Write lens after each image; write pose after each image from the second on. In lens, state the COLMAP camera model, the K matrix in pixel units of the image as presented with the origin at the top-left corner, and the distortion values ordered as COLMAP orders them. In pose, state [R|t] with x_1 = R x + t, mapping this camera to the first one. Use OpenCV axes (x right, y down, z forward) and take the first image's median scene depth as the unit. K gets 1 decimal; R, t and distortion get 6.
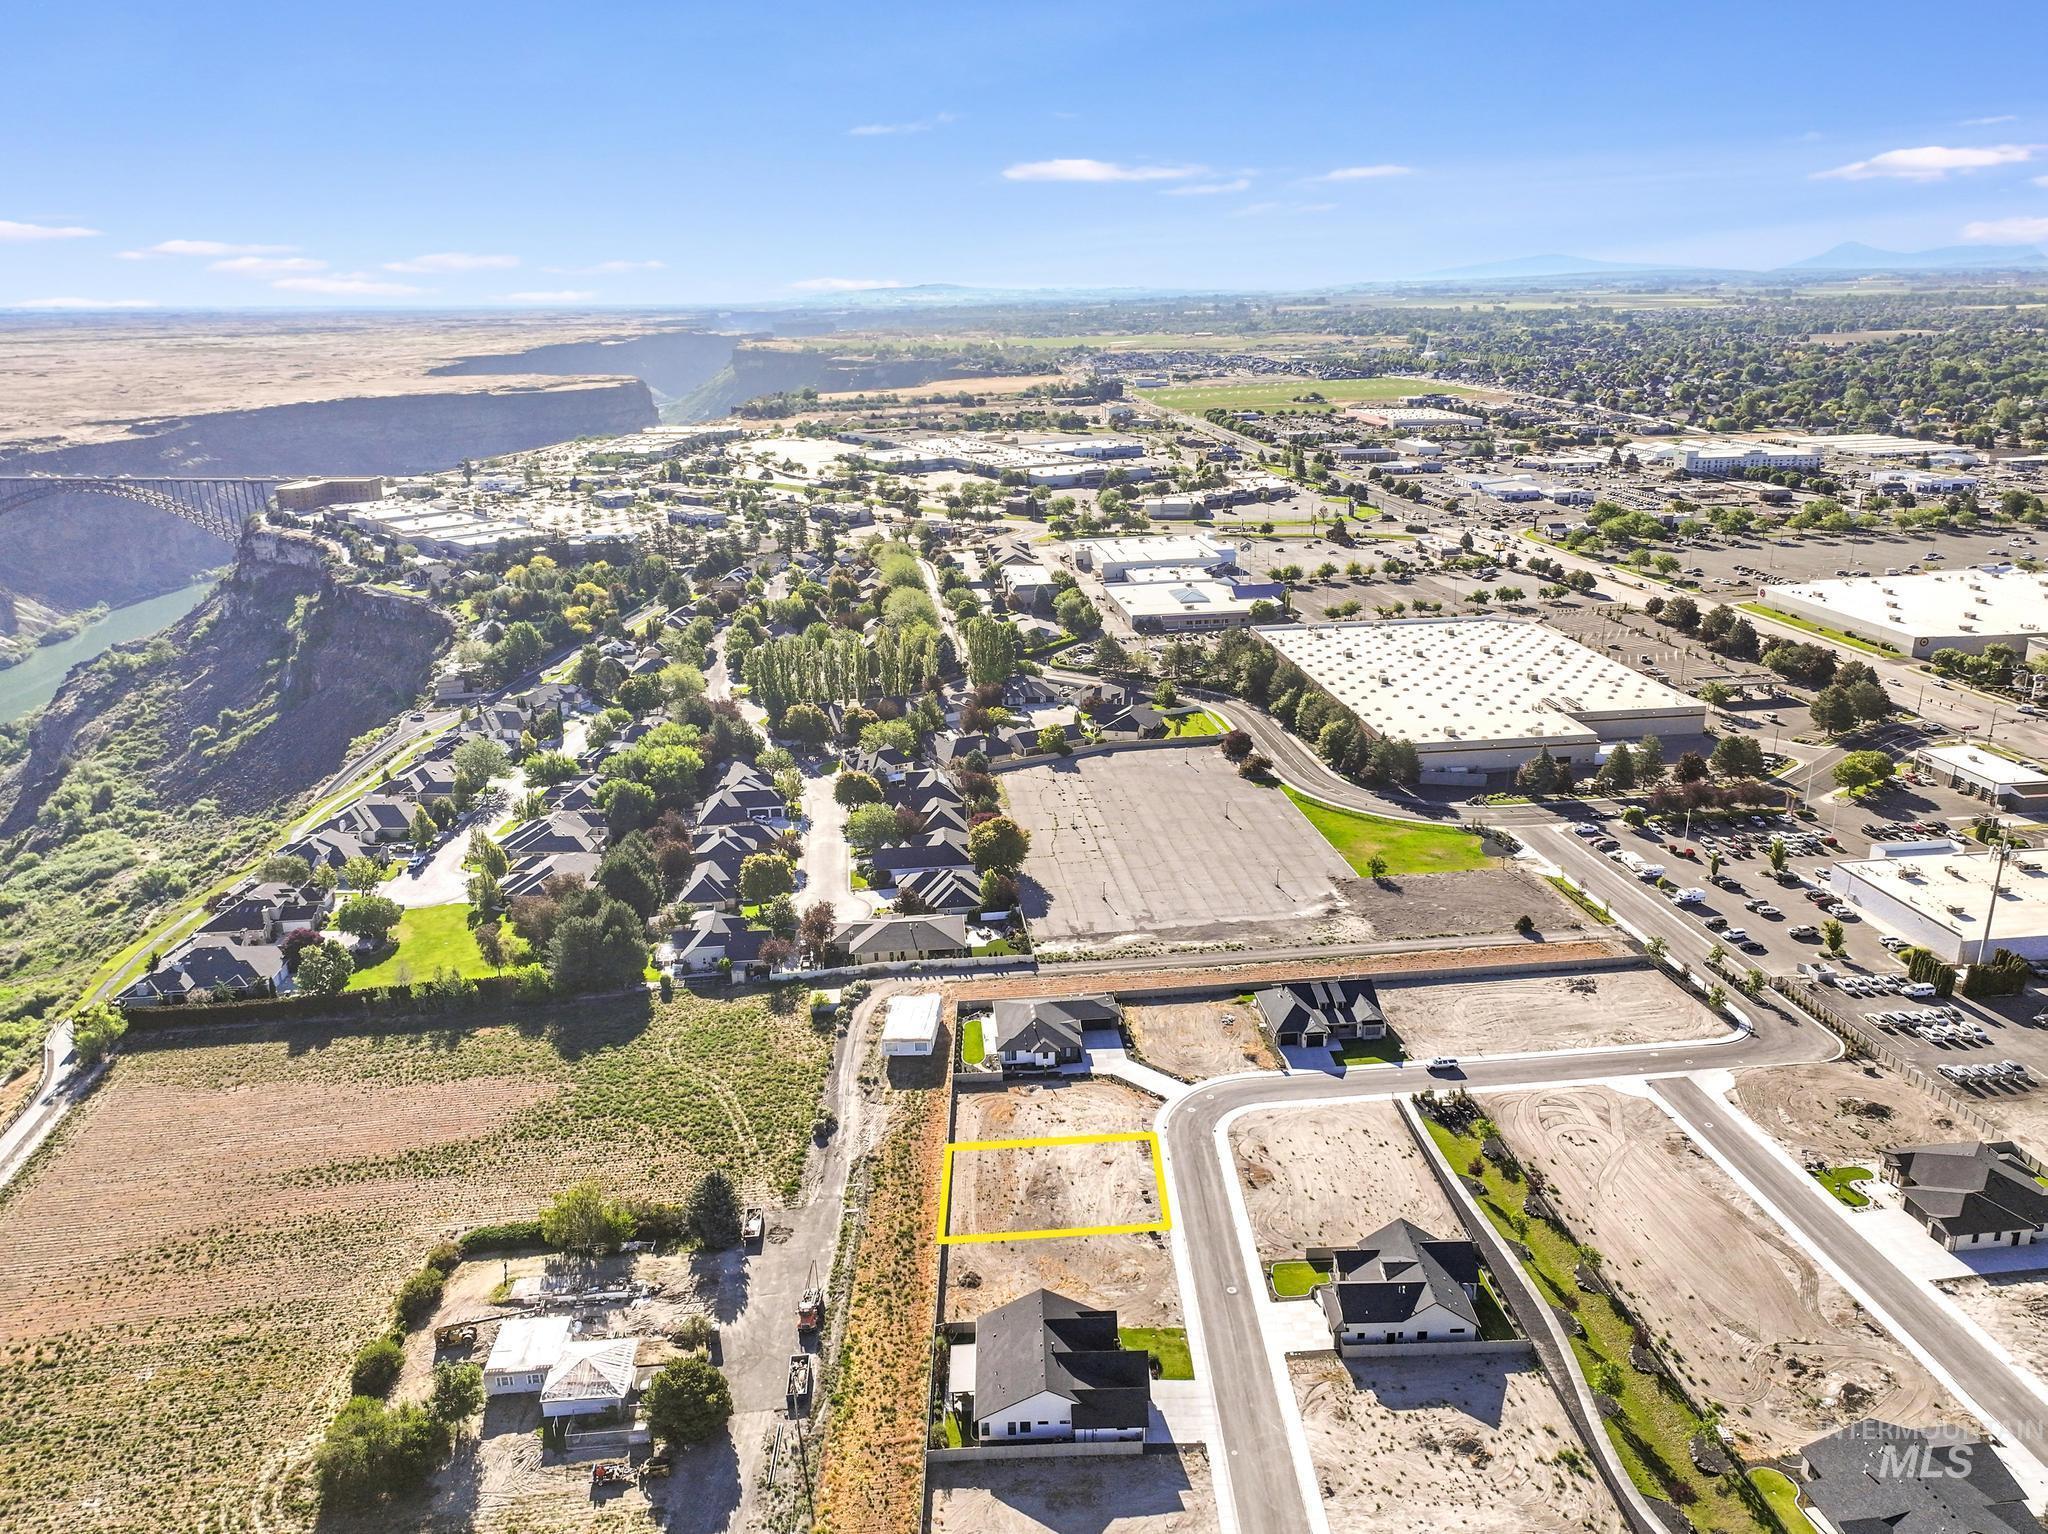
lens RADIAL K [[1459.4, 0, 1030.9], [0, 1459.4, 764.0], [0, 0, 1]] dist [0.006449, 0.003626]
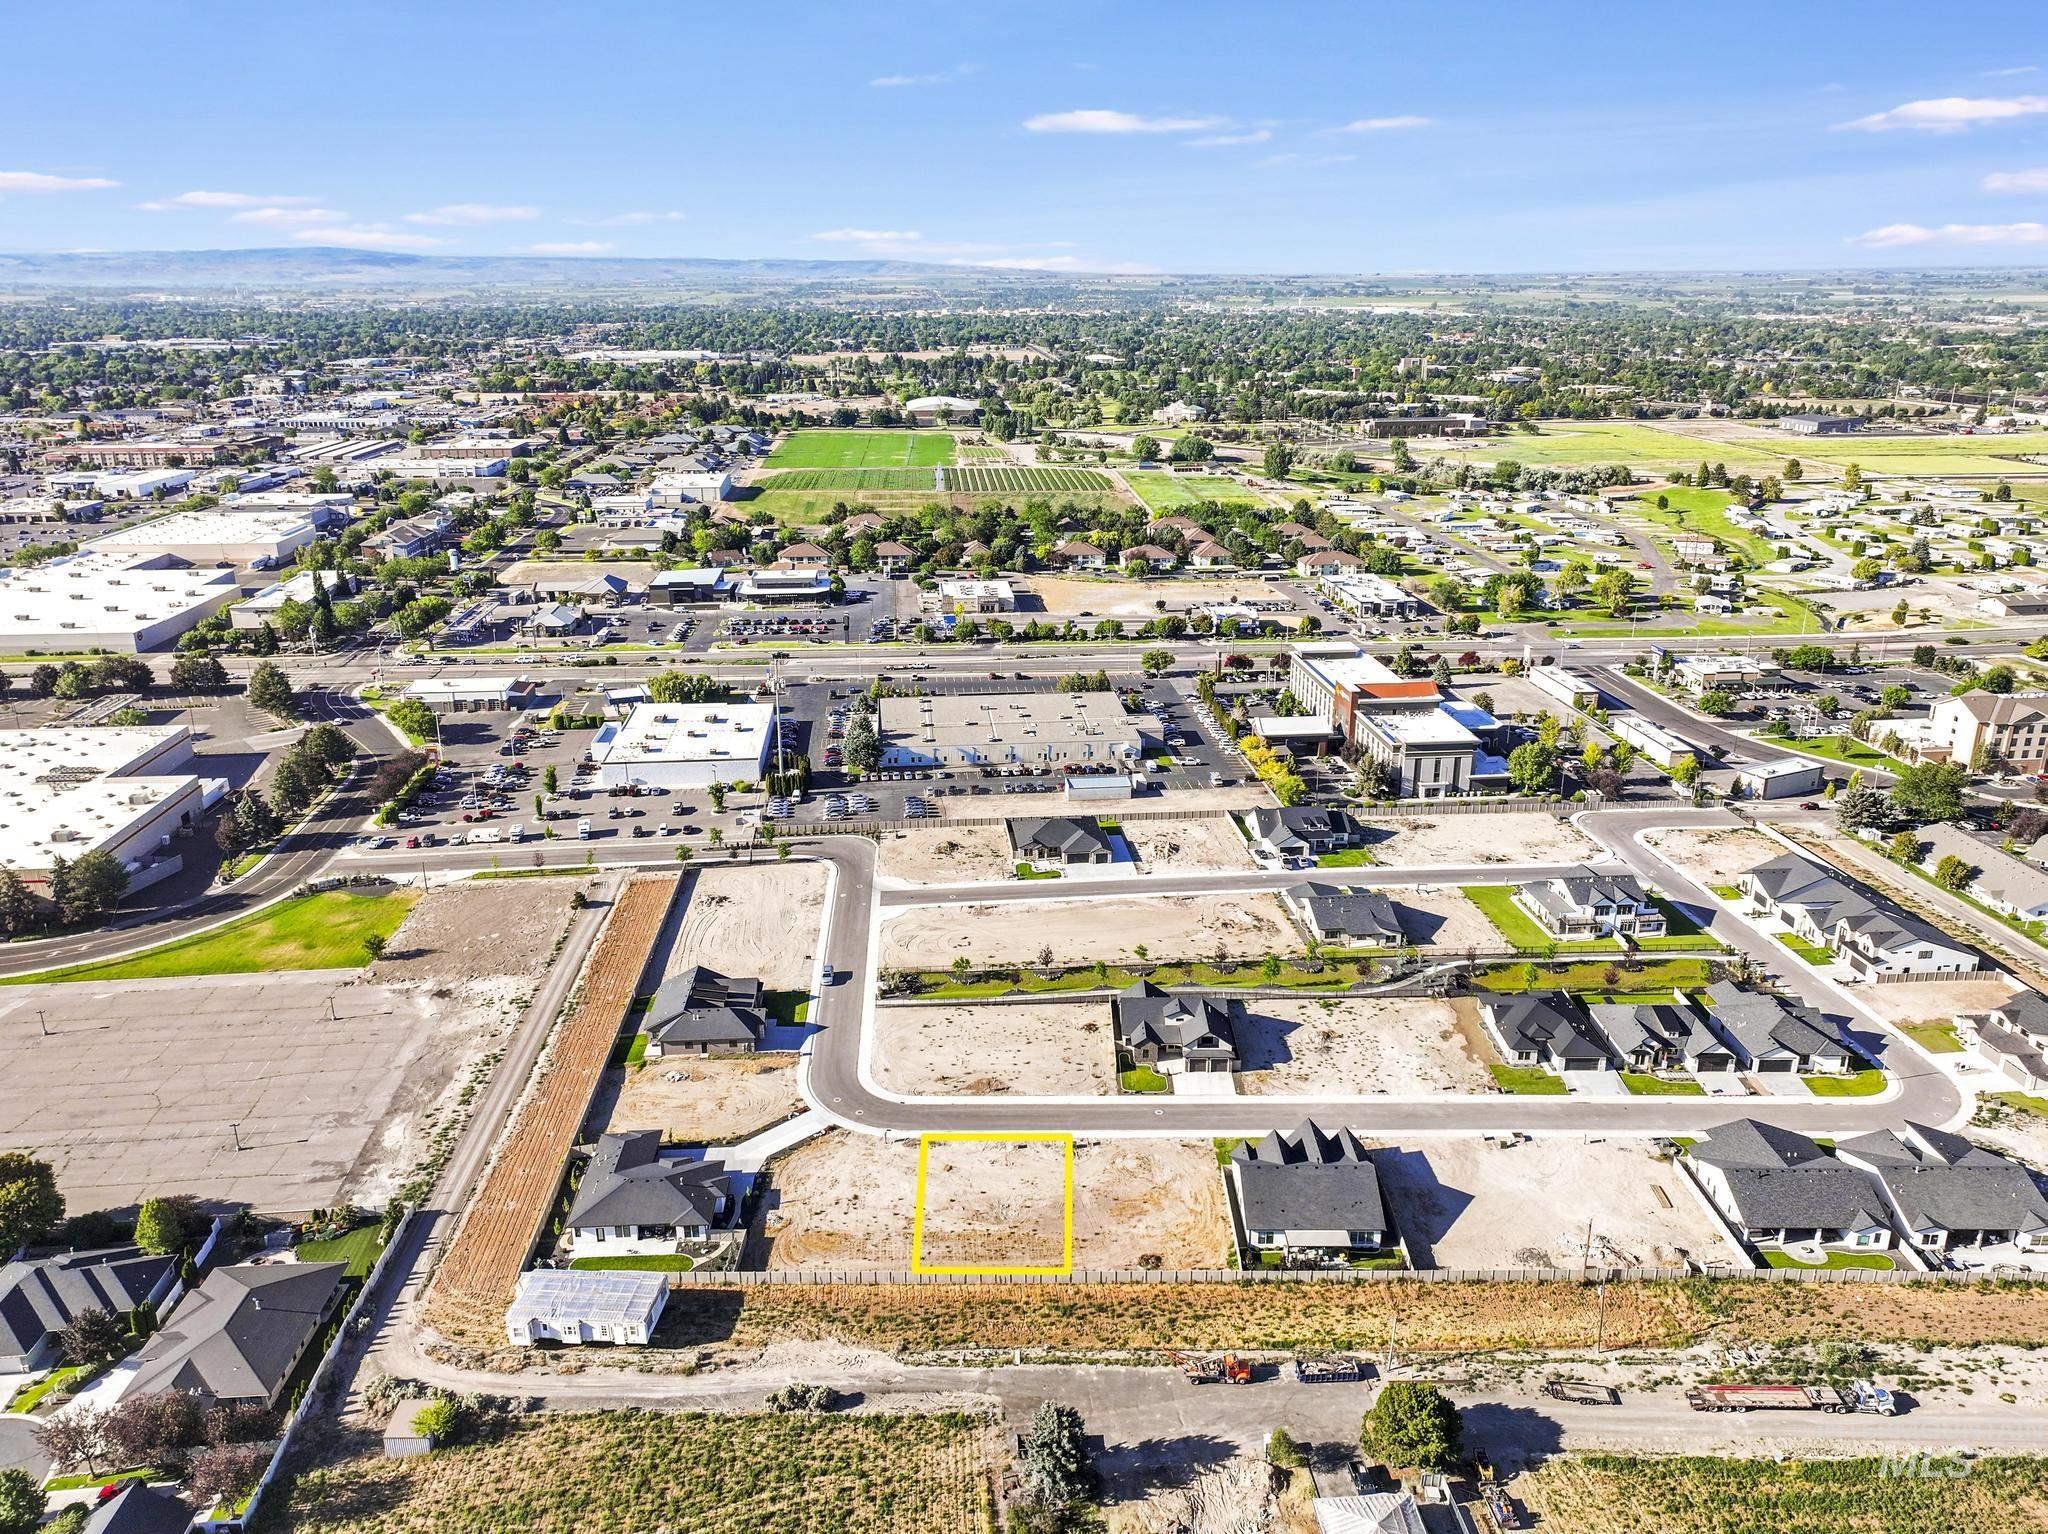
lens RADIAL K [[1459.4, 0, 1030.9], [0, 1459.4, 764.0], [0, 0, 1]] dist [0.006449, 0.003626]
pose [[0.020849, -0.293530, 0.955723, -0.566044], [0.307561, 0.911457, 0.273225, -0.148565], [-0.951300, 0.288246, 0.109282, 0.578728]]
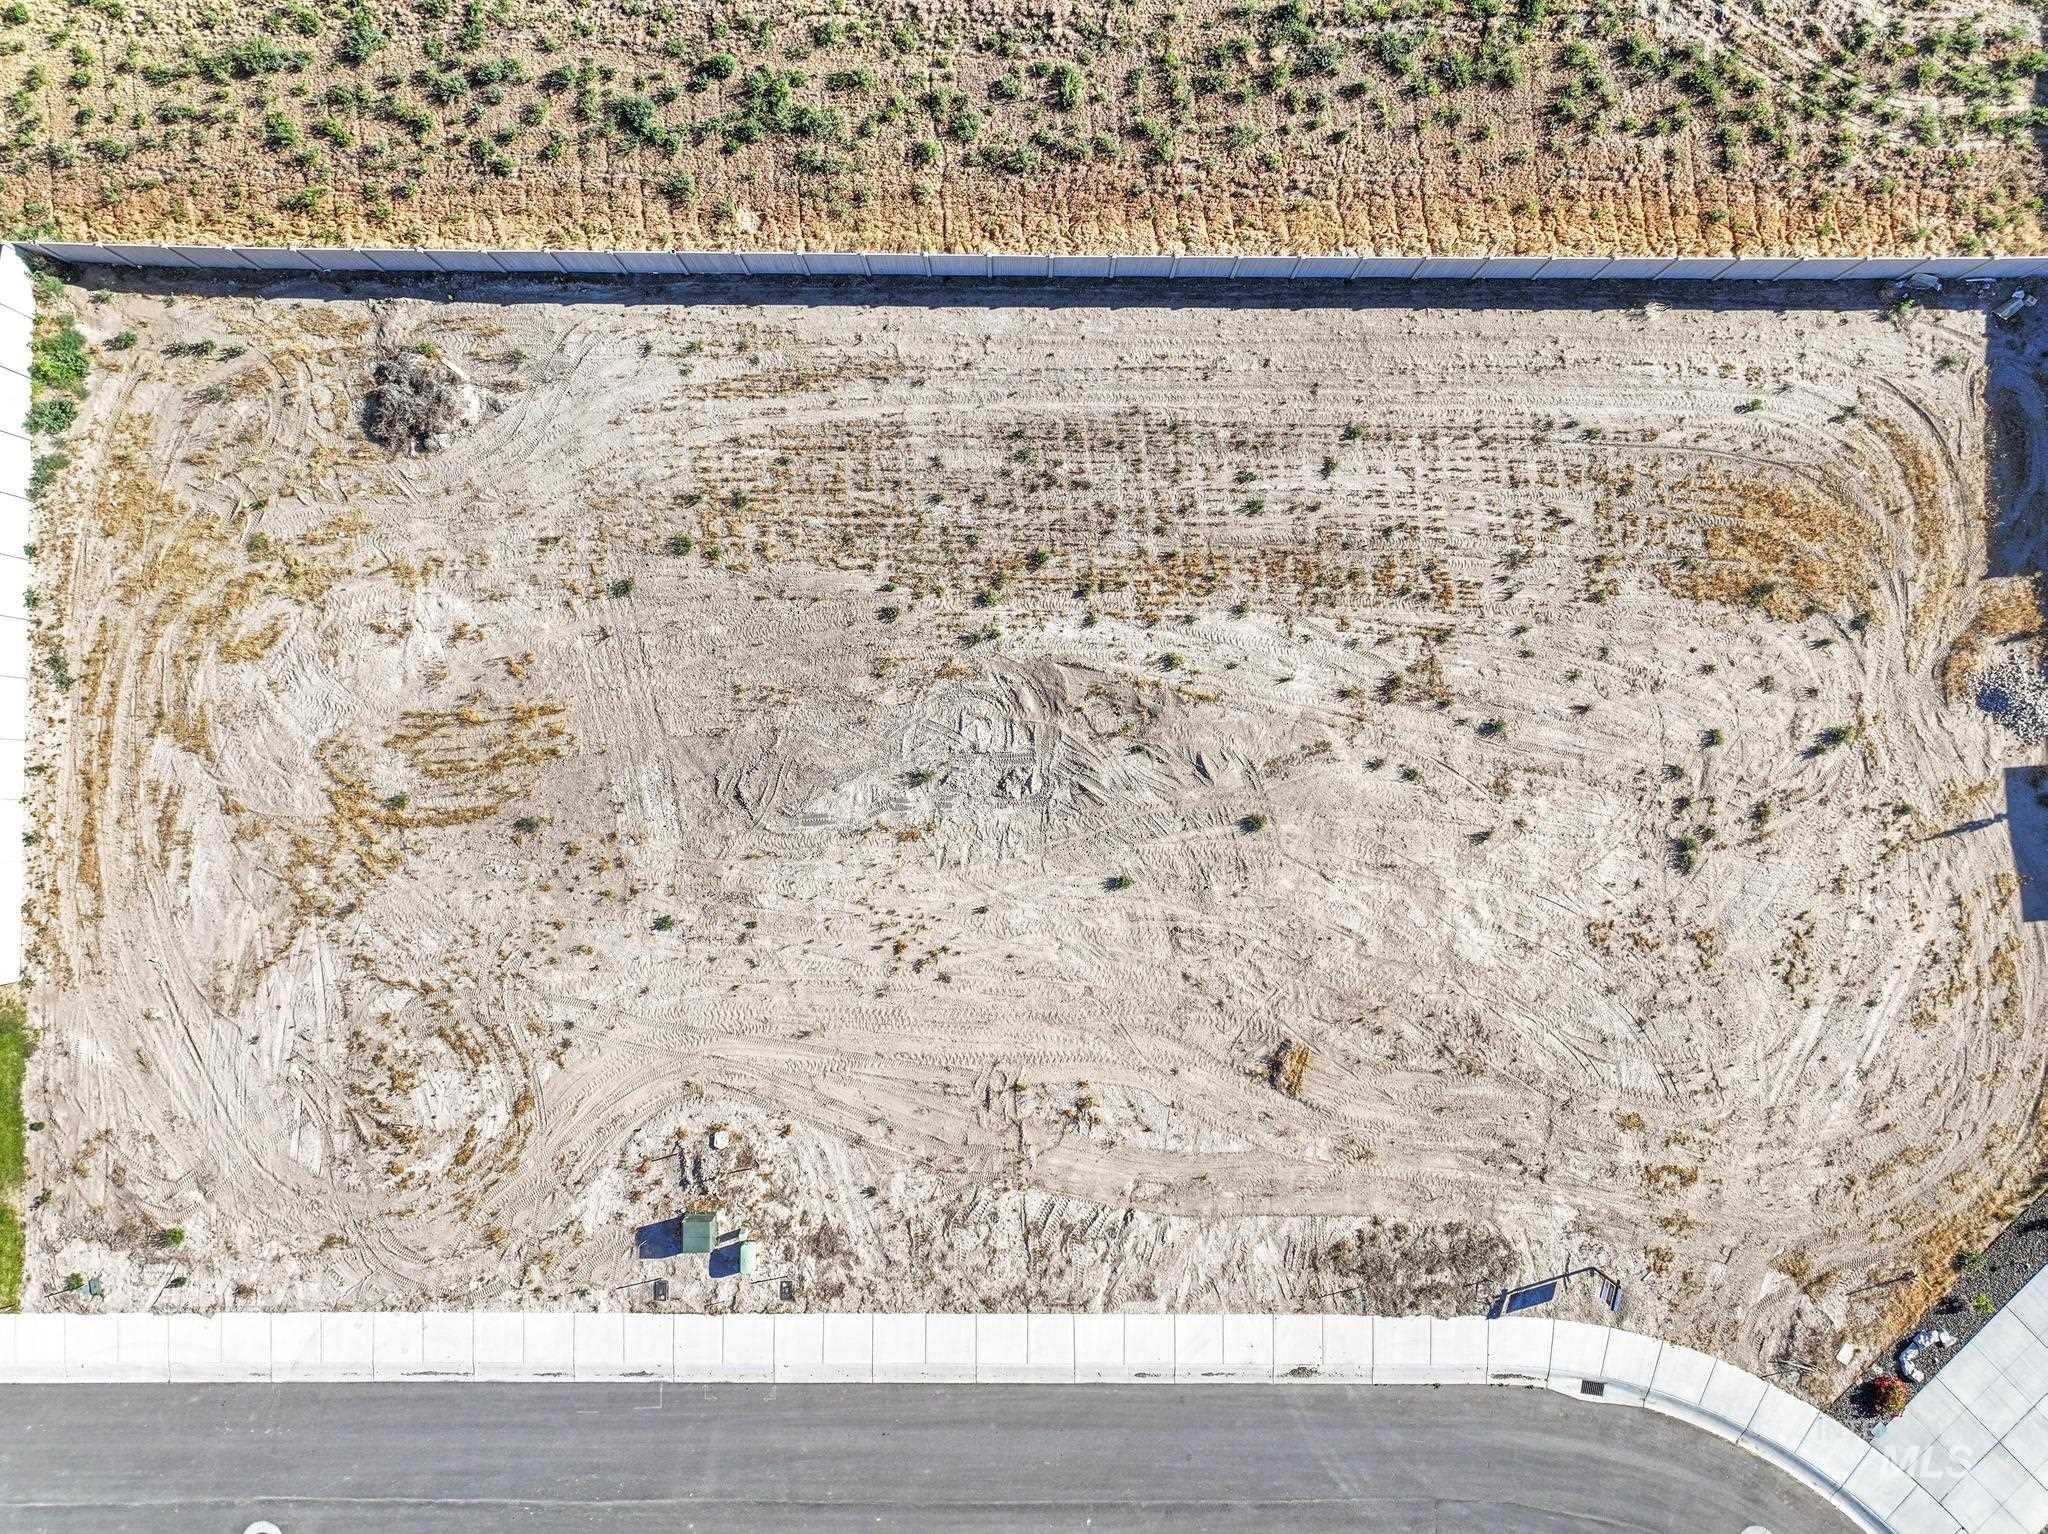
lens RADIAL K [[1459.4, 0, 1030.9], [0, 1459.4, 764.0], [0, 0, 1]] dist [0.006449, 0.003626]
pose [[-0.018312, 0.999831, 0.001474, 0.008750], [-0.306596, -0.007018, 0.951814, 0.068819], [0.951664, 0.016978, 0.306672, 0.675449]]
